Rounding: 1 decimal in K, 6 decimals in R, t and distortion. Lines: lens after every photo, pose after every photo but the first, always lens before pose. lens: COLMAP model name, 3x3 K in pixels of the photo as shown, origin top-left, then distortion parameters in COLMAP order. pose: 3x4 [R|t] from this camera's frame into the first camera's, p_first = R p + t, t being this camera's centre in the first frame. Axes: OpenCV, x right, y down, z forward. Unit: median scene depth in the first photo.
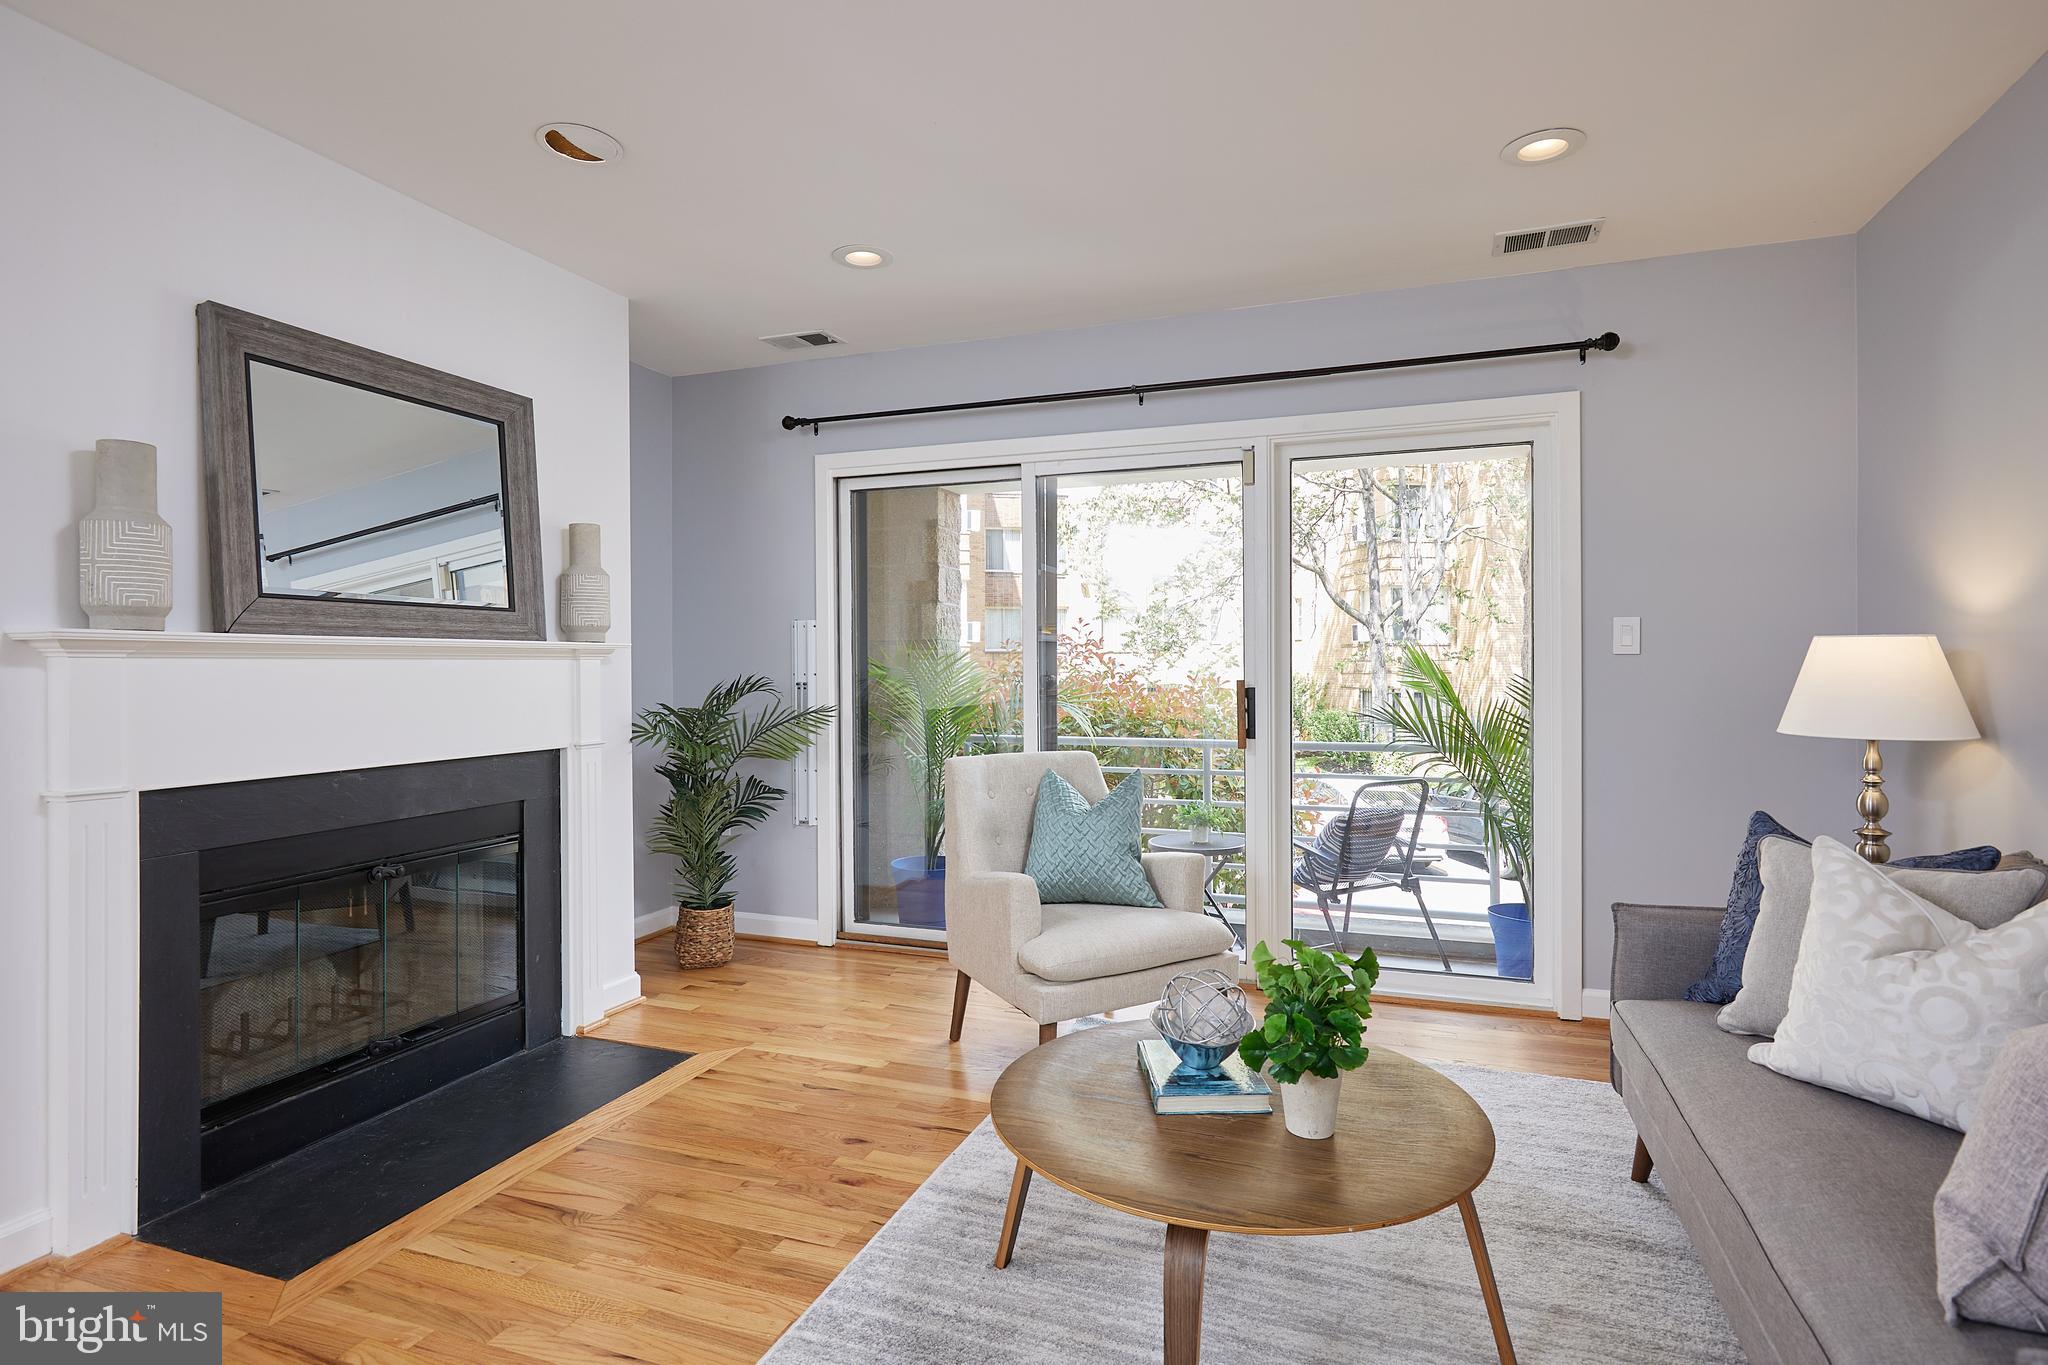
lens RADIAL K [[1002.4, 0, 1034.4], [0, 1002.4, 677.1], [0, 0, 1]] dist [-0.003846, 0.003219]
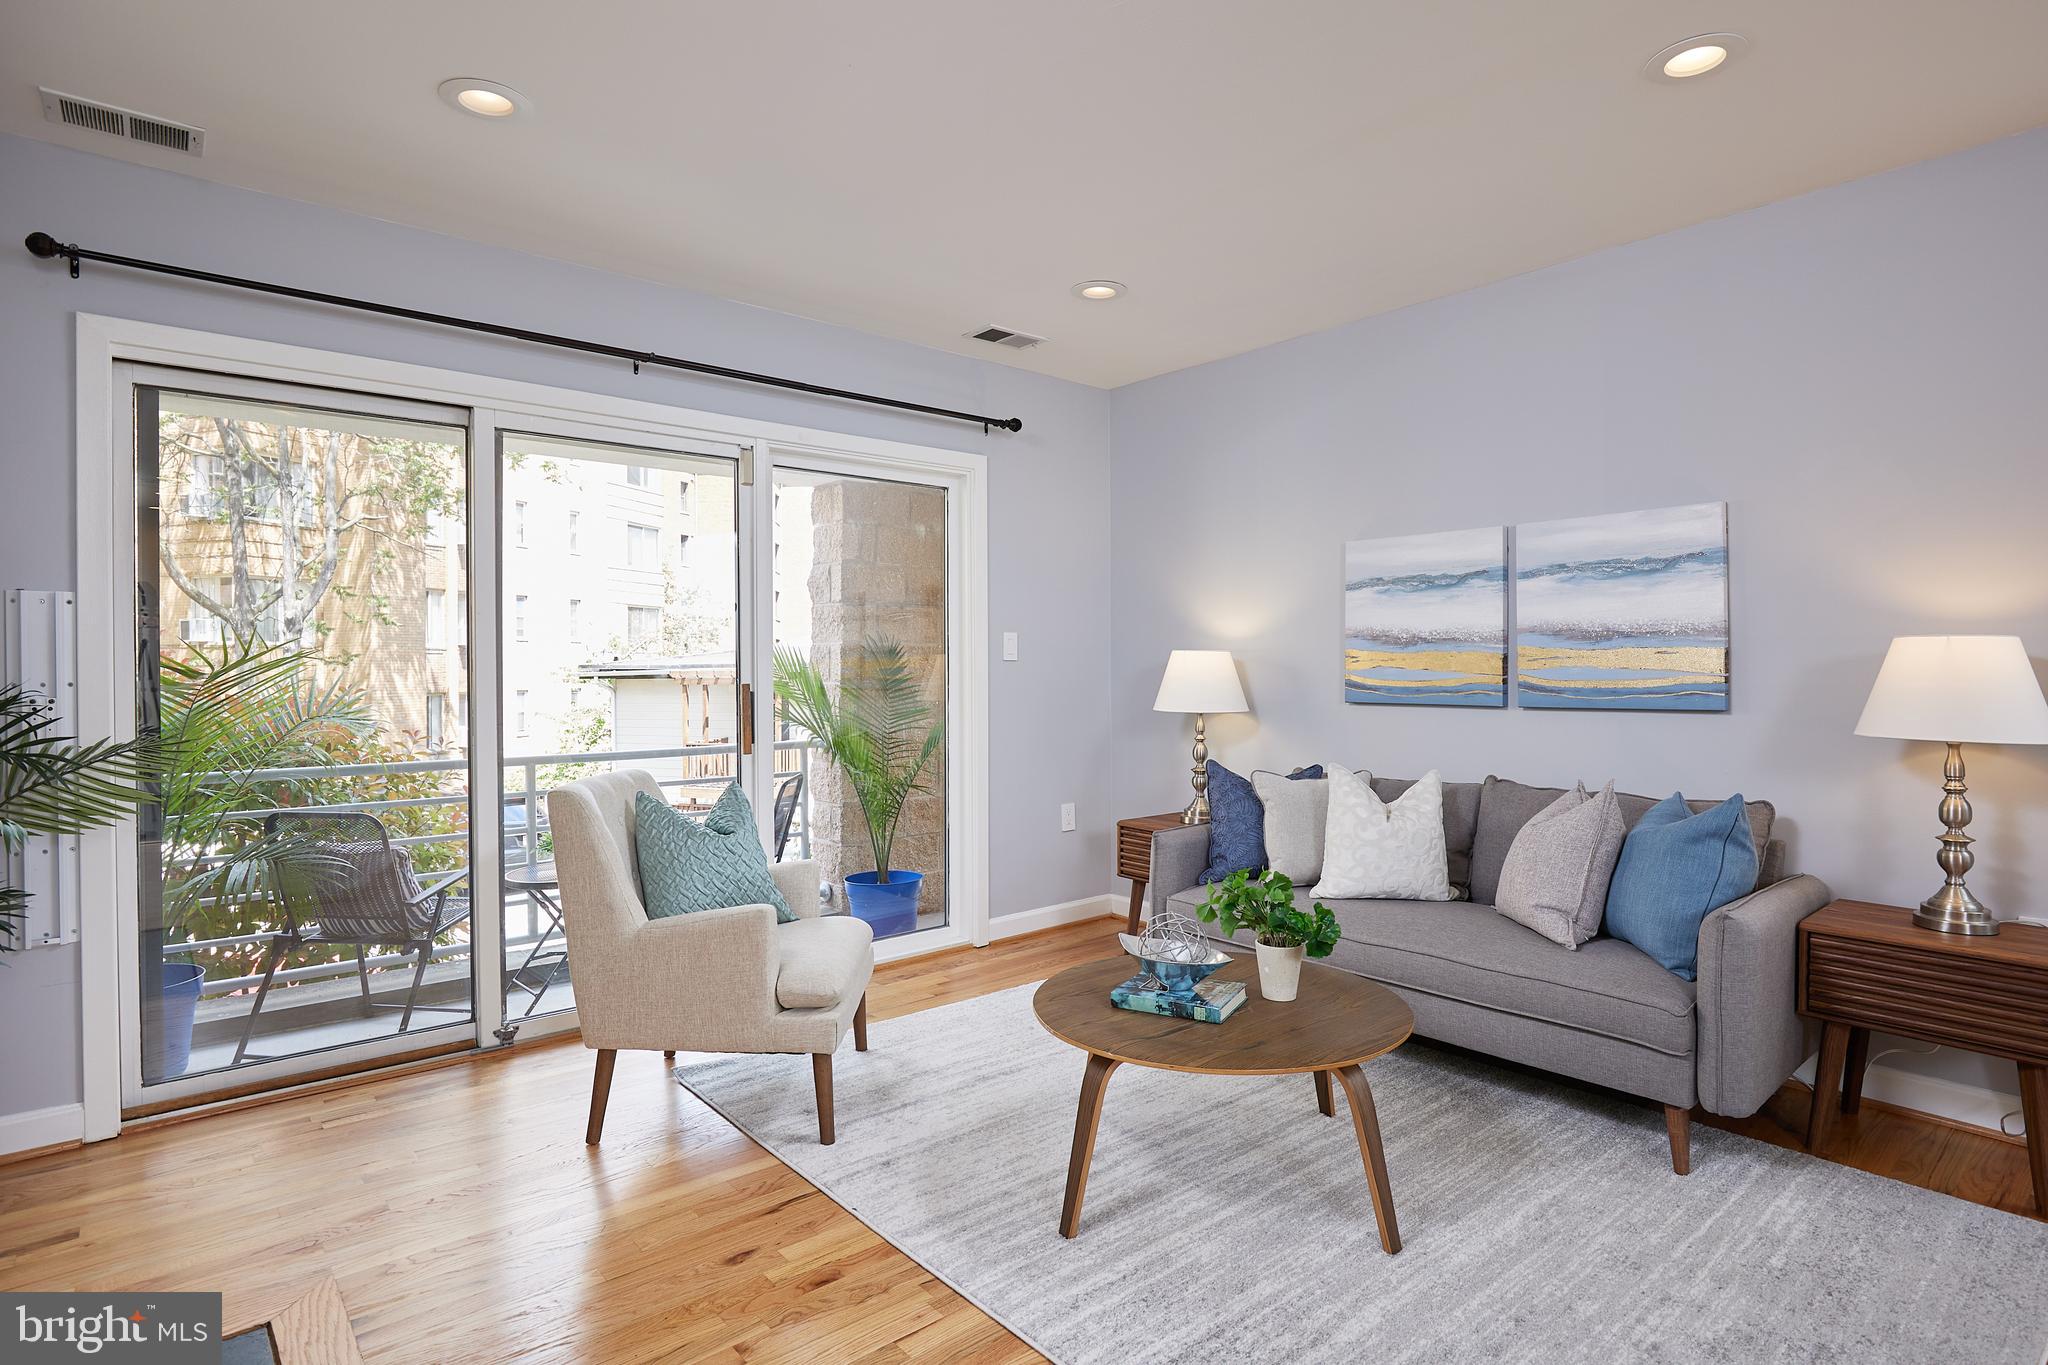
lens RADIAL K [[1049.1, 0, 1012.8], [0, 1049.1, 672.0], [0, 0, 1]] dist [-0.025847, 0.005510]
pose [[0.507470, -0.001773, 0.861668, -0.635732], [0.011280, 0.999926, -0.004586, -0.001173], [-0.861596, 0.012047, 0.507452, 0.307455]]
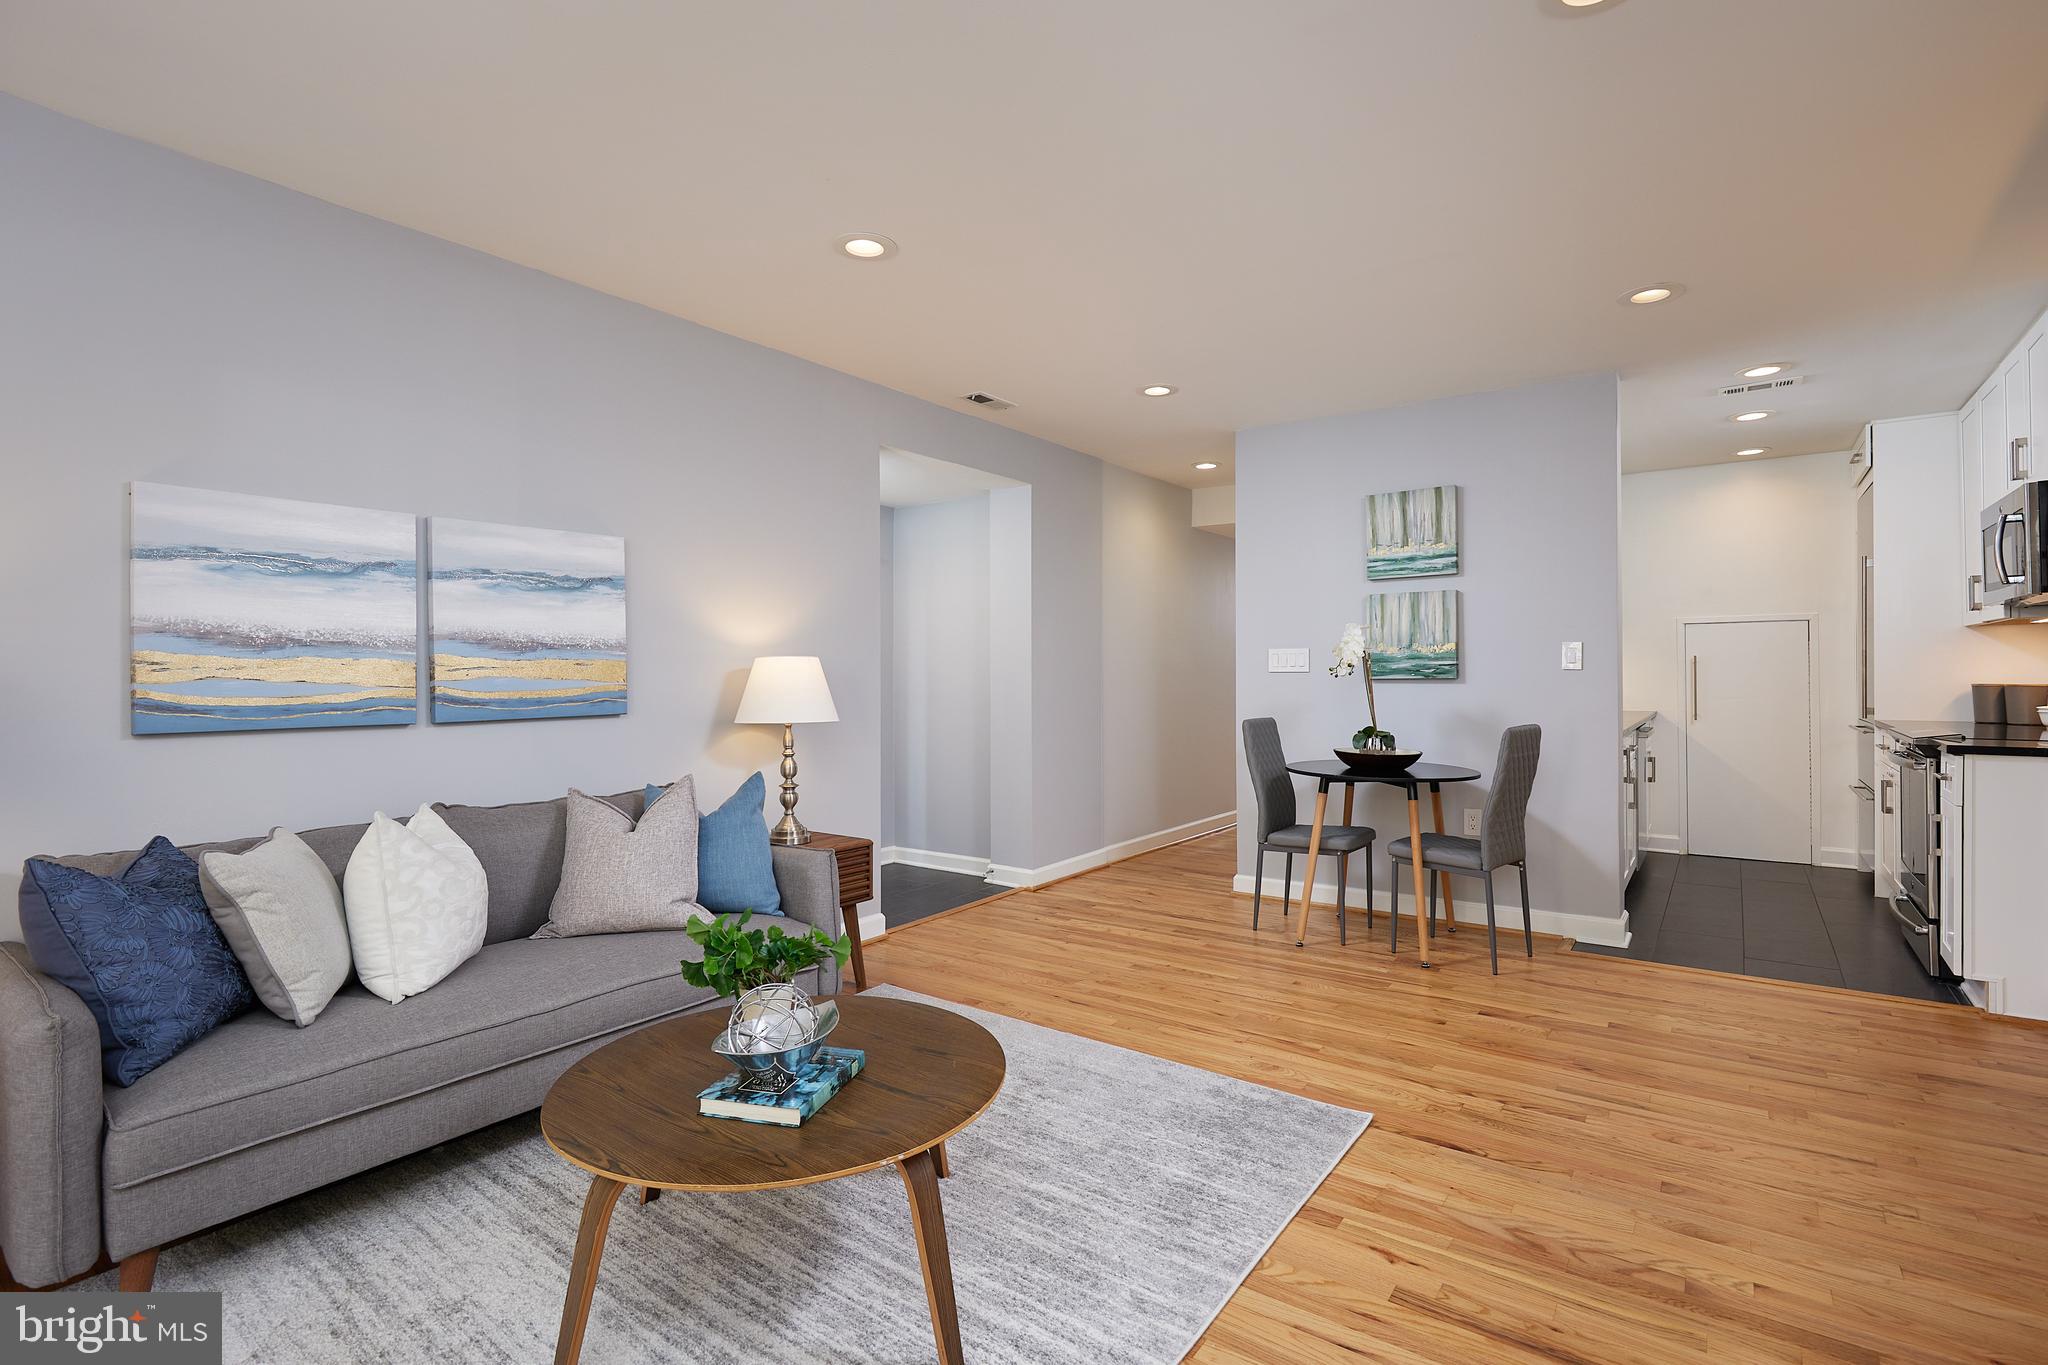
lens RADIAL K [[965.3, 0, 1028.0], [0, 965.3, 672.5], [0, 0, 1]] dist [-0.007136, 0.001659]
pose [[-0.960243, 0.009616, 0.278998, -0.205090], [0.011869, 0.999909, 0.006389, -0.009483], [-0.278911, 0.009446, -0.960270, 1.112606]]
